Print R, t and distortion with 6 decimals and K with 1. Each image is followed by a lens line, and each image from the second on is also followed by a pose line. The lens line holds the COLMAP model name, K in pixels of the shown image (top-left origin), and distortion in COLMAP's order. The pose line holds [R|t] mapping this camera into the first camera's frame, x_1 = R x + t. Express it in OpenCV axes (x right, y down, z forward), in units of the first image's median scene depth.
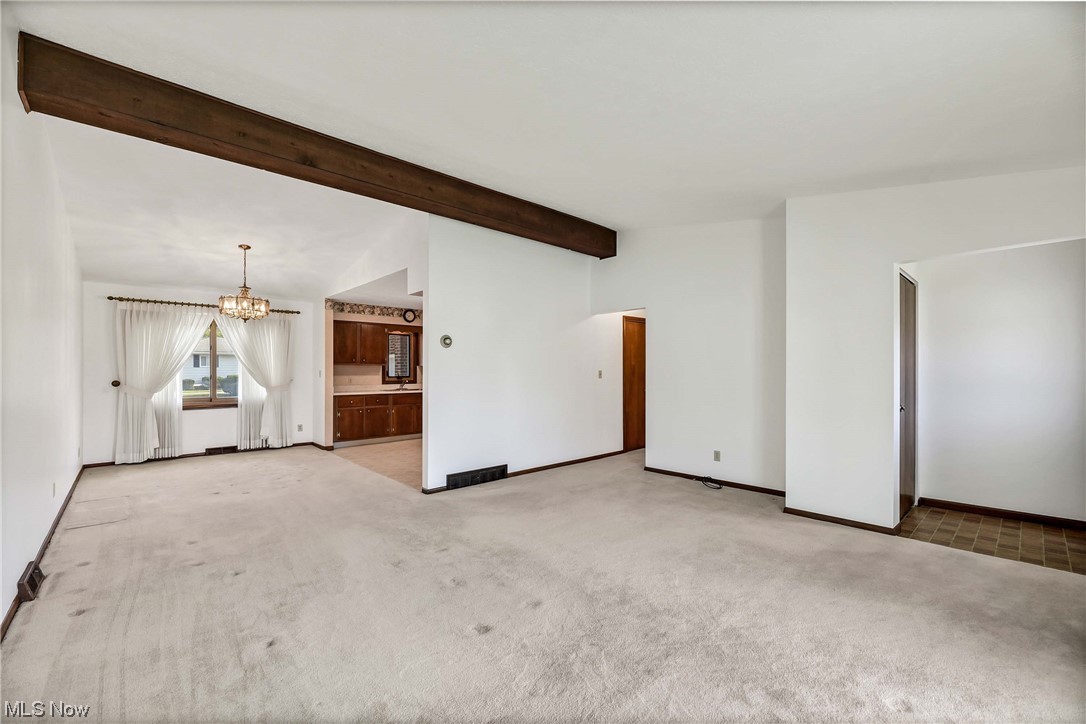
lens RADIAL K [[447.3, 0, 548.0], [0, 447.3, 367.7], [0, 0, 1]] dist [-0.010166, -0.000349]
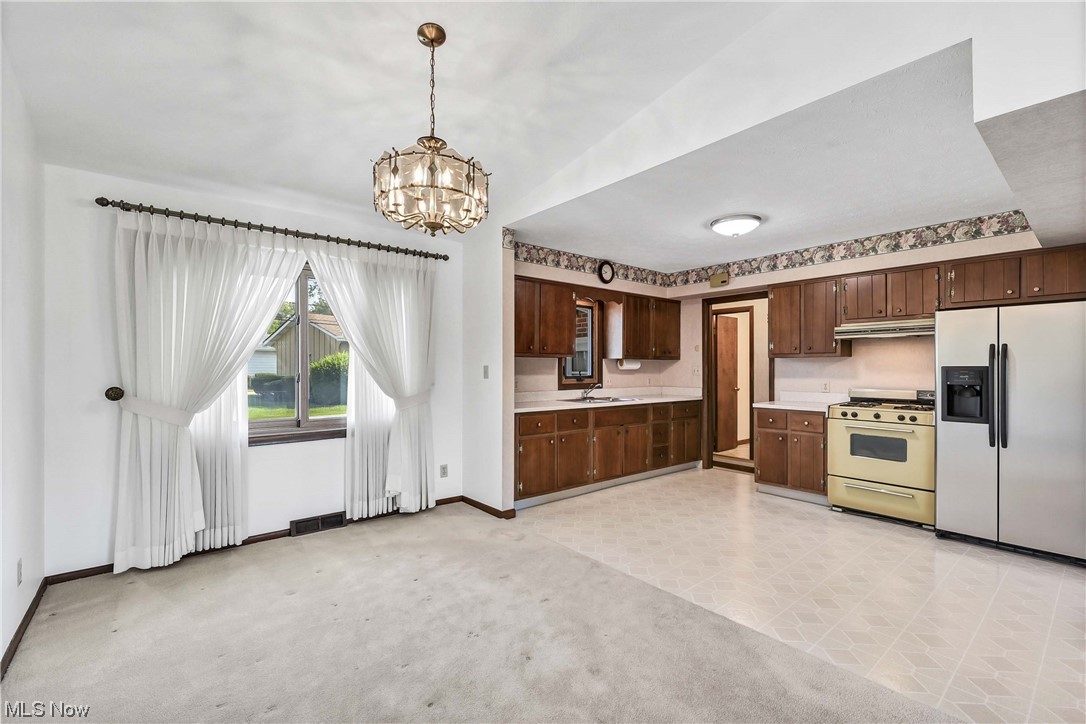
lens RADIAL K [[475.2, 0, 540.6], [0, 475.2, 367.5], [0, 0, 1]] dist [-0.002640, -0.000751]
pose [[0.998330, 0.001038, -0.057761, -0.456966], [-0.000738, 0.999986, 0.005223, 0.005746], [0.057765, -0.005172, 0.998317, 0.481736]]
